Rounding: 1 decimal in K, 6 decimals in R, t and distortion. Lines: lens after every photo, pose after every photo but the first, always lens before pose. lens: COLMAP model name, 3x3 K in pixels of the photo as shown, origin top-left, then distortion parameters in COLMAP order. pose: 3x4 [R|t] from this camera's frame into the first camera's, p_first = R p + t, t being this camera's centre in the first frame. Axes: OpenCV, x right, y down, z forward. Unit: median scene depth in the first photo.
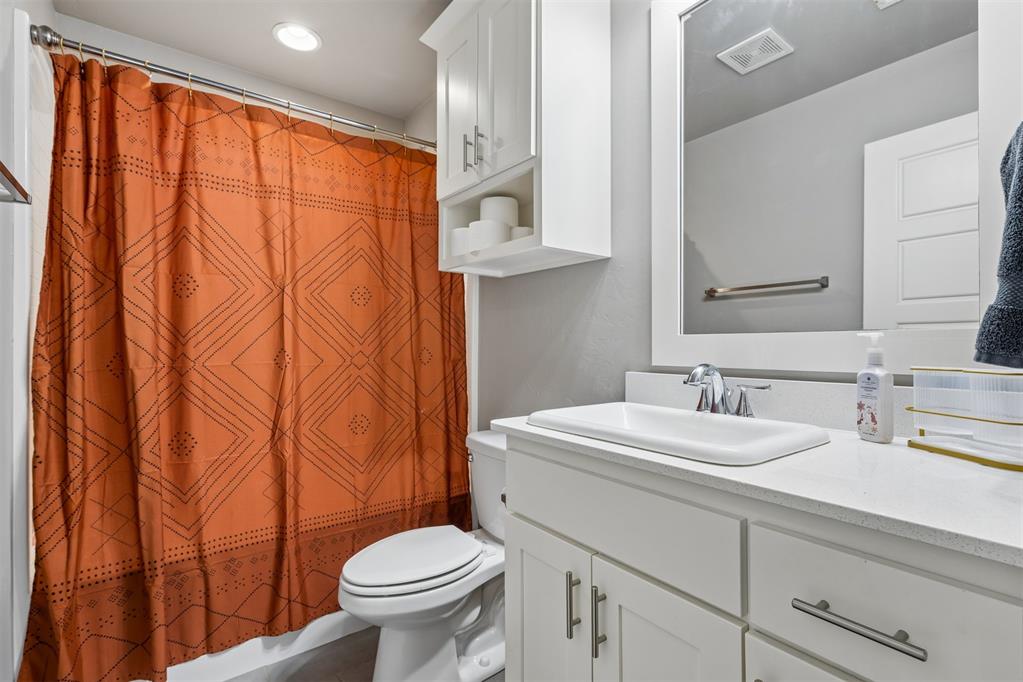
lens RADIAL K [[476.3, 0, 500.9], [0, 476.3, 344.8], [0, 0, 1]] dist [-0.004684, 0.000627]
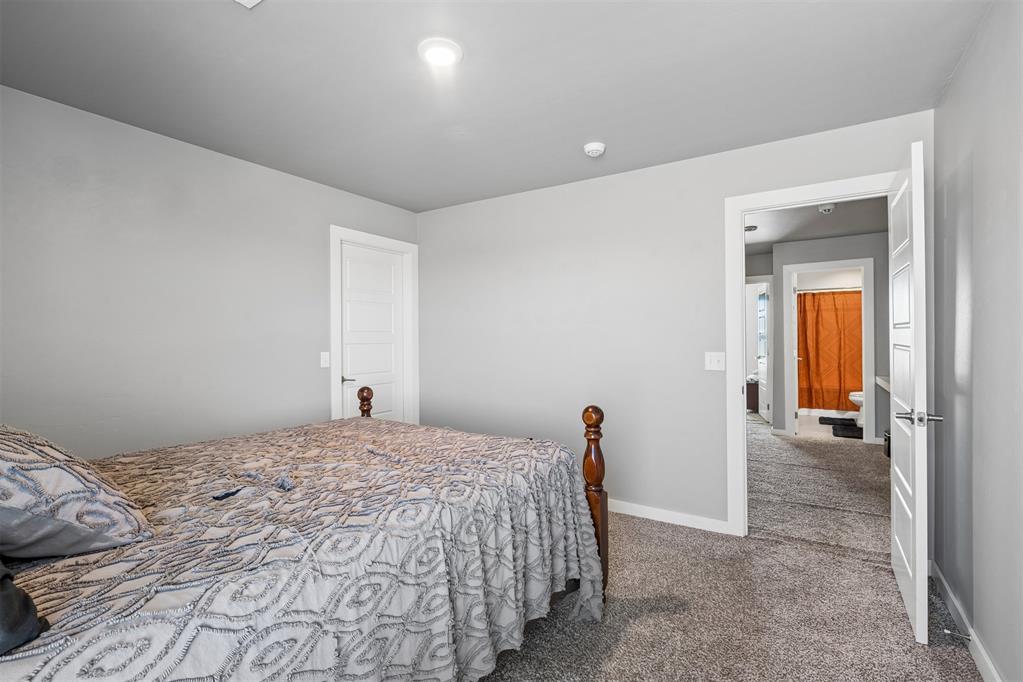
lens RADIAL K [[476.3, 0, 500.9], [0, 476.3, 344.8], [0, 0, 1]] dist [-0.004684, 0.000627]
pose [[0.351444, -0.000174, -0.936209, 2.702300], [0.003622, 0.999993, 0.001174, -0.019160], [0.936202, -0.003803, 0.351442, -3.692409]]
